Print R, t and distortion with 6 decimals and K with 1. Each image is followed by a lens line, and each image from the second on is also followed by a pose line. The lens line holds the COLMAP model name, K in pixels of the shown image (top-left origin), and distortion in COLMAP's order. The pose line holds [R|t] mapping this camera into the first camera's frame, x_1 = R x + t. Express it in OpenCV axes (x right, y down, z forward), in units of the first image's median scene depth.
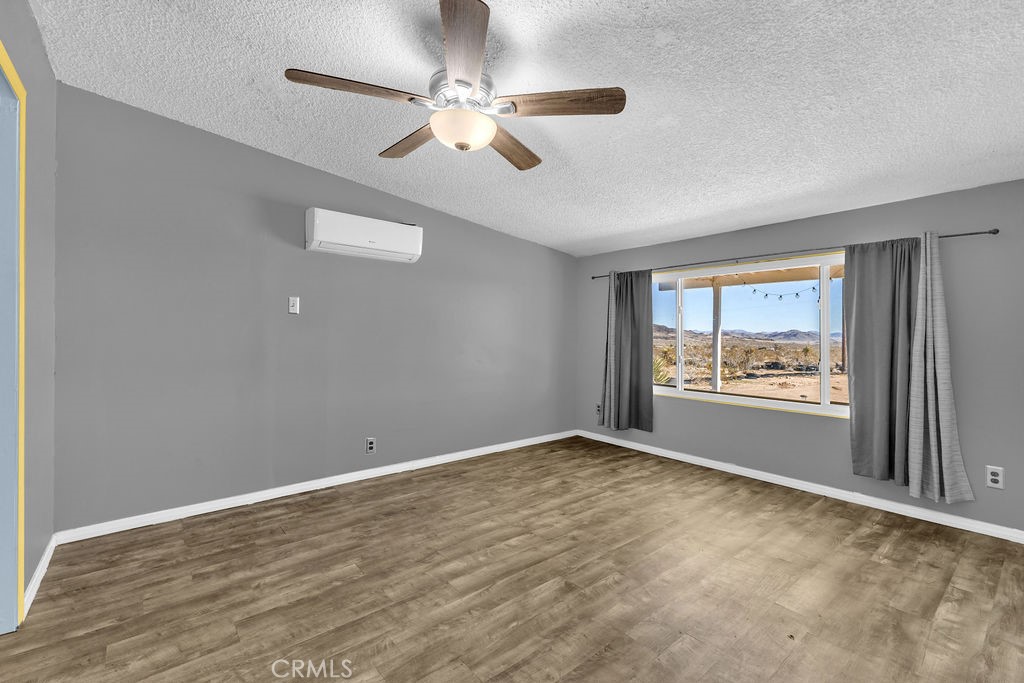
lens RADIAL K [[444.6, 0, 514.3], [0, 444.6, 335.1], [0, 0, 1]] dist [0.011219, -0.002835]
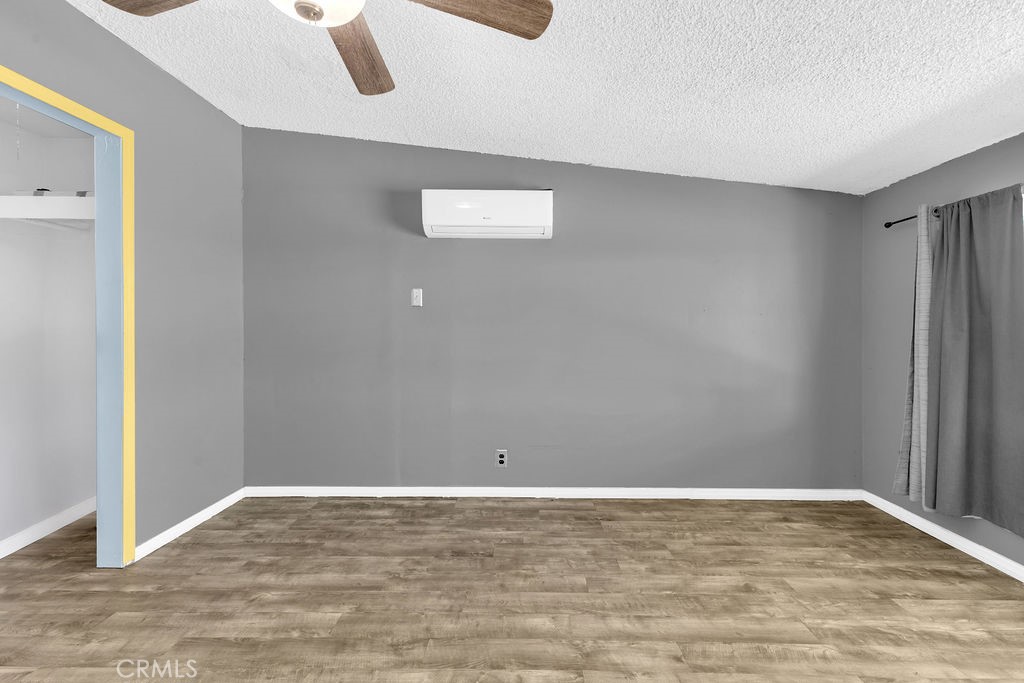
lens RADIAL K [[444.6, 0, 518.0], [0, 444.6, 328.7], [0, 0, 1]] dist [0.011219, -0.002835]
pose [[0.761778, -0.004816, -0.647820, 0.284294], [0.001056, 0.999980, -0.006192, 0.005488], [0.647837, 0.004033, 0.761768, 0.415968]]
